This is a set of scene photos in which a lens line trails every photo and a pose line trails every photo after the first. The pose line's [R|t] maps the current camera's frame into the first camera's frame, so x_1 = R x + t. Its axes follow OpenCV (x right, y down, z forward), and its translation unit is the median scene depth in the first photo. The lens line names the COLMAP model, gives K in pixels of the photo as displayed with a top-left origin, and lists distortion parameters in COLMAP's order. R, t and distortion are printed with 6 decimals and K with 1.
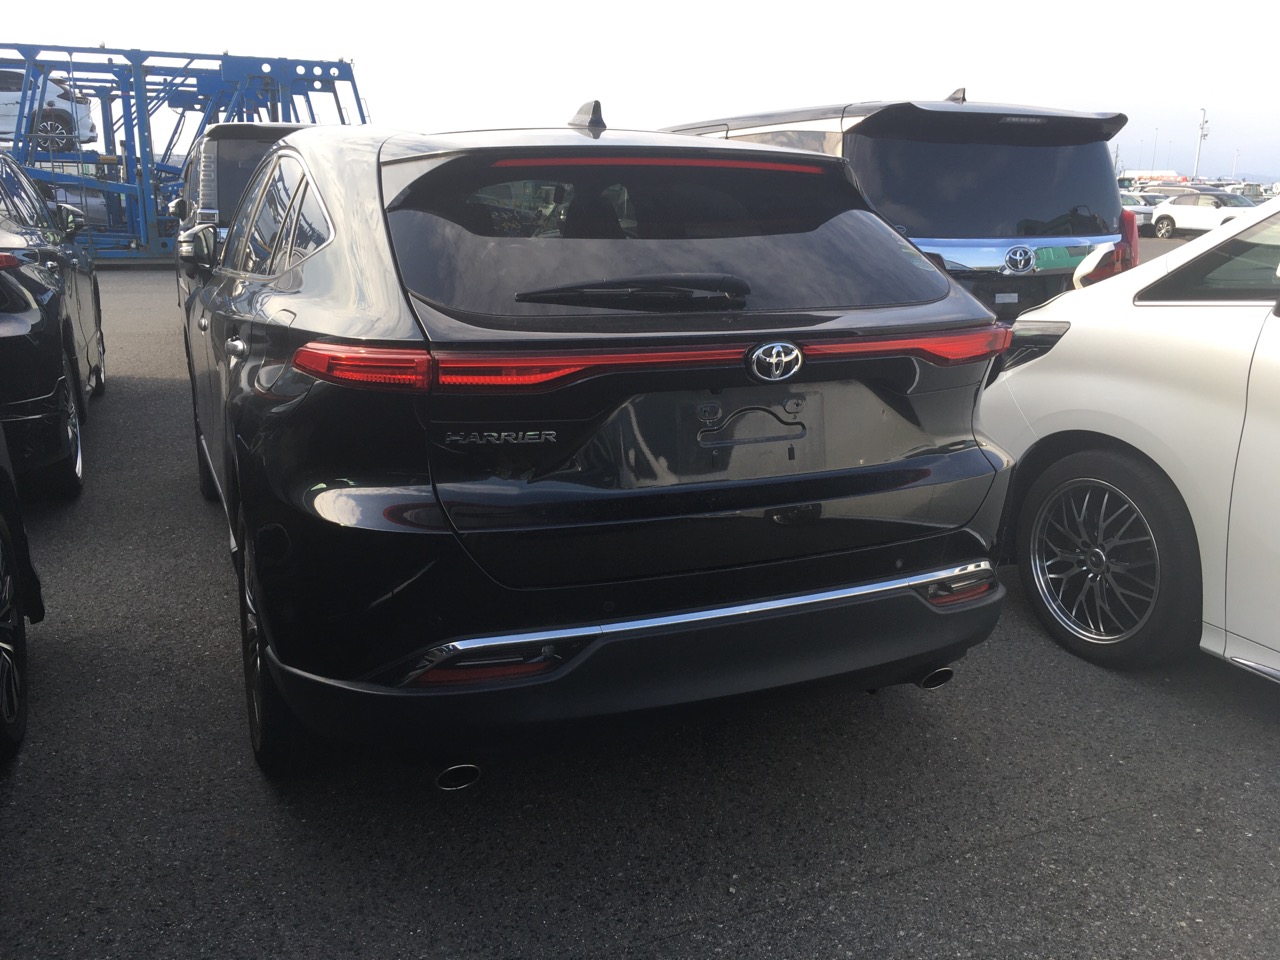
lens RADIAL K [[1117.9, 0, 628.1], [0, 1117.9, 478.9], [0, 0, 1]] dist [0.021894, -0.027076]
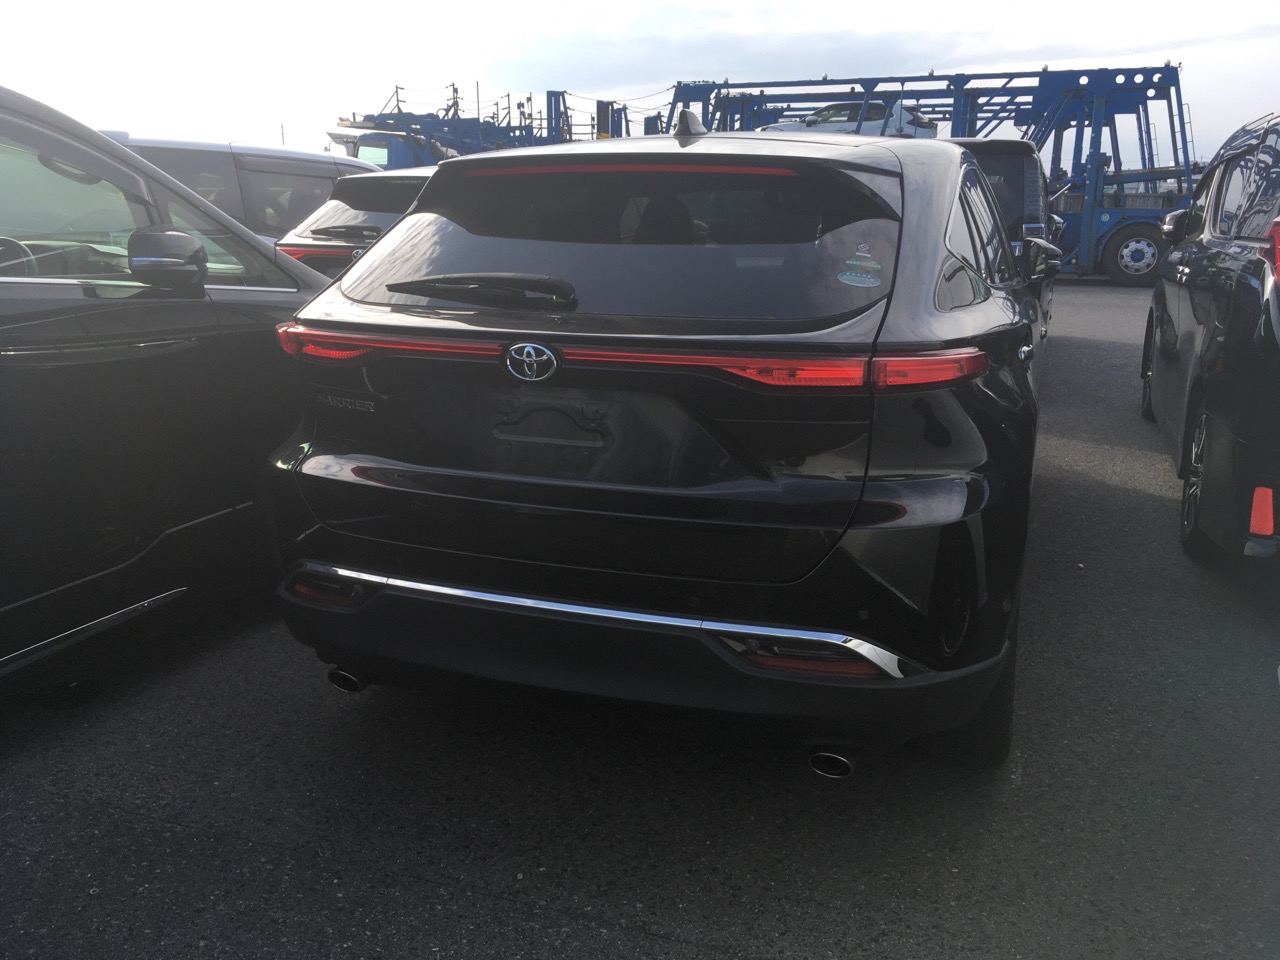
lens RADIAL K [[1117.9, 0, 628.4], [0, 1117.9, 478.4], [0, 0, 1]] dist [0.021894, -0.027076]
pose [[0.707014, 0.158080, -0.689305, 0.133571], [-0.168109, 0.984326, 0.053309, -0.010215], [0.686928, 0.078188, 0.722507, 0.049205]]
